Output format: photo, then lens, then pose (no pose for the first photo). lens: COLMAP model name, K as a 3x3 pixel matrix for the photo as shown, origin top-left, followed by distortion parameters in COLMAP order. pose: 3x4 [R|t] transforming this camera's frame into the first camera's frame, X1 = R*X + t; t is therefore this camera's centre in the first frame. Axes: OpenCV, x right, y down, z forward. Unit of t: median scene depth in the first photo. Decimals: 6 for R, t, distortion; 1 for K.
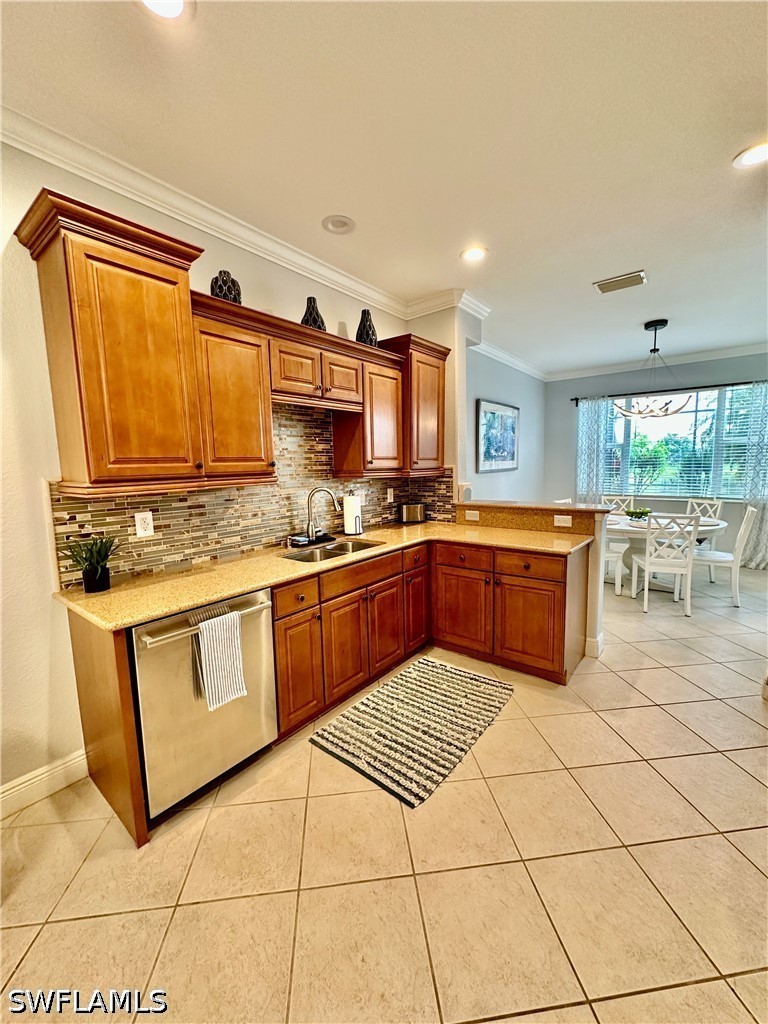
lens RADIAL K [[412.1, 0, 384.5], [0, 412.1, 512.4], [0, 0, 1]] dist [-0.000800, 0.000156]
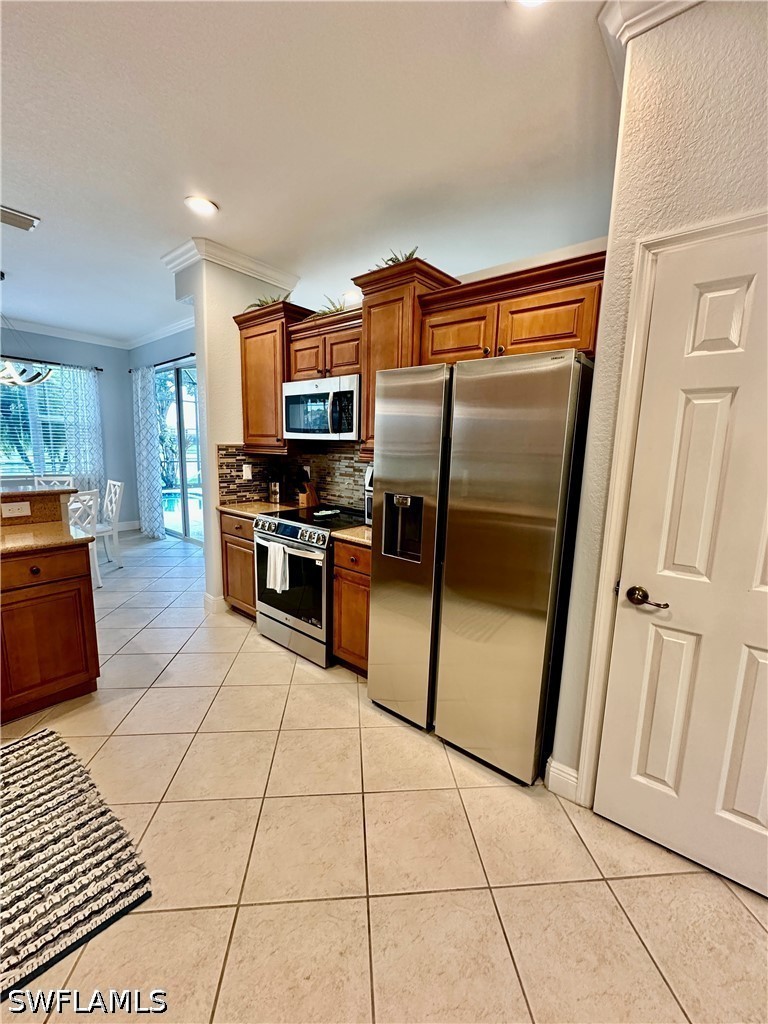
lens RADIAL K [[412.1, 0, 383.3], [0, 412.1, 512.0], [0, 0, 1]] dist [-0.000800, 0.000156]
pose [[0.027091, -0.135468, 0.990411, -0.481368], [0.084453, 0.987543, 0.132766, -0.029371], [-0.996059, 0.080047, 0.038195, 0.420013]]
